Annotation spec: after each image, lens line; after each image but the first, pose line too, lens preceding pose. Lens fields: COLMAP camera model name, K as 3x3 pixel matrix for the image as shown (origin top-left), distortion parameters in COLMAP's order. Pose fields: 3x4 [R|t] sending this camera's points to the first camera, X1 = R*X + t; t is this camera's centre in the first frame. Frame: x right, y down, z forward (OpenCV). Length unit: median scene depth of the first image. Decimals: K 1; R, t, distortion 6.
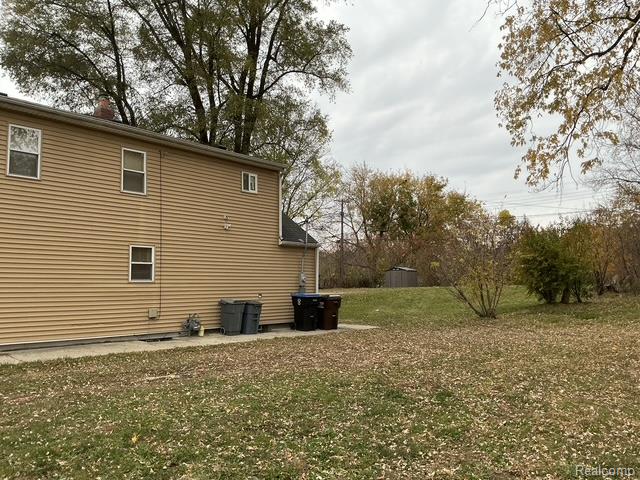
lens RADIAL K [[526.1, 0, 320.0], [0, 526.1, 239.8], [0, 0, 1]] dist [0.114546, -0.212014]
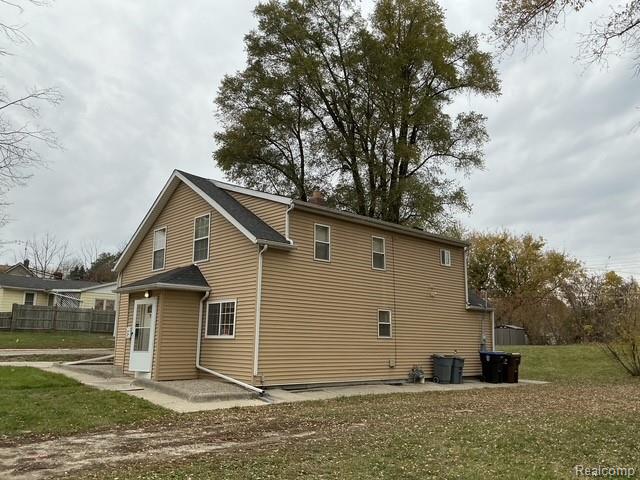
lens RADIAL K [[526.1, 0, 320.0], [0, 526.1, 239.8], [0, 0, 1]] dist [0.114546, -0.212014]
pose [[0.993424, 0.003757, -0.114434, -0.201020], [-0.014796, 0.995294, -0.095769, -0.019589], [0.113536, 0.096832, 0.988804, -0.185043]]
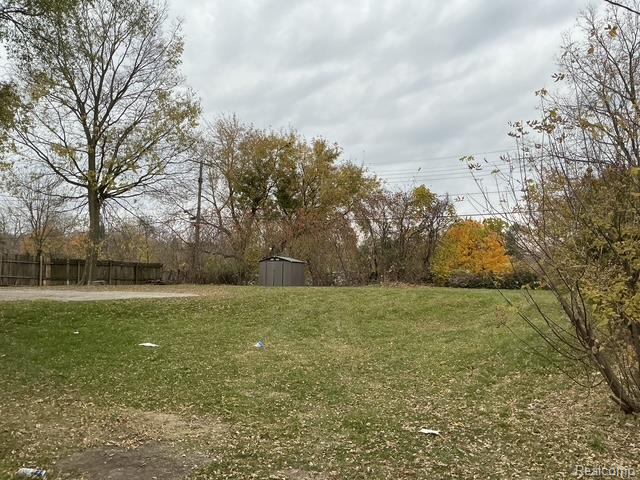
lens RADIAL K [[526.1, 0, 320.0], [0, 526.1, 239.8], [0, 0, 1]] dist [0.114546, -0.212014]
pose [[0.965771, 0.049052, 0.254716, 0.053507], [-0.051816, 0.998648, 0.004149, 0.053047], [-0.254168, -0.017205, 0.967007, 0.698657]]
